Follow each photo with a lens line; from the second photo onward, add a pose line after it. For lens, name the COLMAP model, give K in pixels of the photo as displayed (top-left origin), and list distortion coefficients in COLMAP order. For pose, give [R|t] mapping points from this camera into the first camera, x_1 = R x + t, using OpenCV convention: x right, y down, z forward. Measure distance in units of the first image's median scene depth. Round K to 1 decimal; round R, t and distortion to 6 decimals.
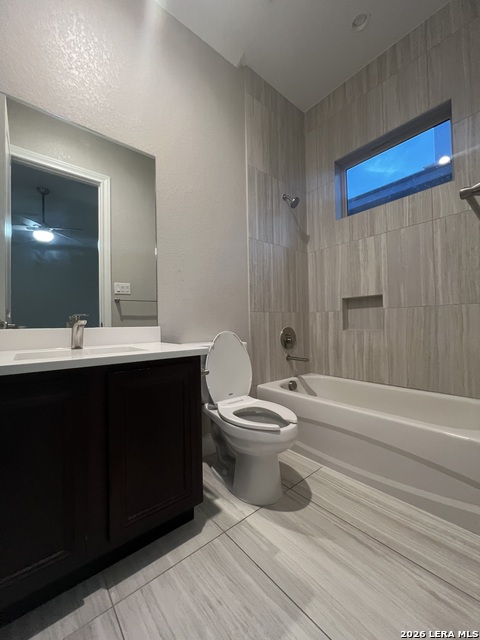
lens RADIAL K [[258.1, 0, 240.1], [0, 258.1, 323.1], [0, 0, 1]] dist [0.000133, 0.000700]
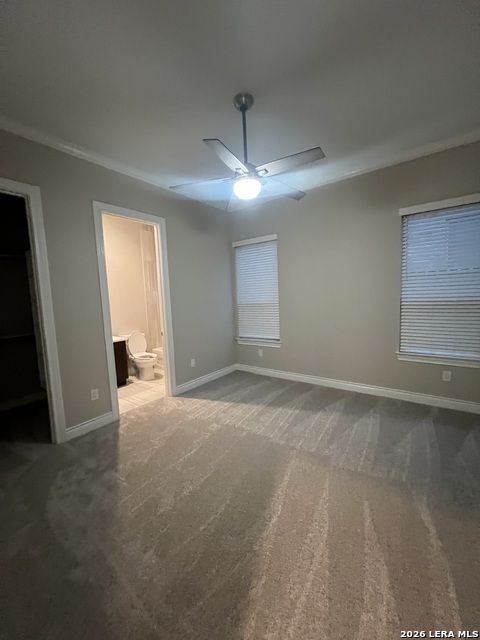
lens RADIAL K [[261.5, 0, 245.5], [0, 261.5, 320.4], [0, 0, 1]] dist [0.011513, -0.000086]
pose [[0.966579, -0.039641, 0.253285, 0.309255], [0.015651, 0.995255, 0.096037, -0.267824], [-0.255890, -0.088864, 0.962613, -1.653633]]
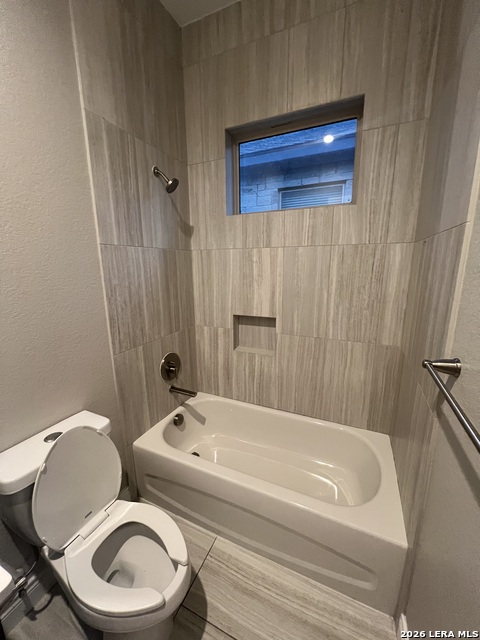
lens RADIAL K [[255.3, 0, 238.5], [0, 255.3, 317.7], [0, 0, 1]] dist [-0.001074, 0.000231]
pose [[0.904874, -0.080269, 0.418042, 0.063285], [-0.014071, 0.975883, 0.217839, -0.292162], [-0.425446, -0.202999, 0.881922, 0.268015]]
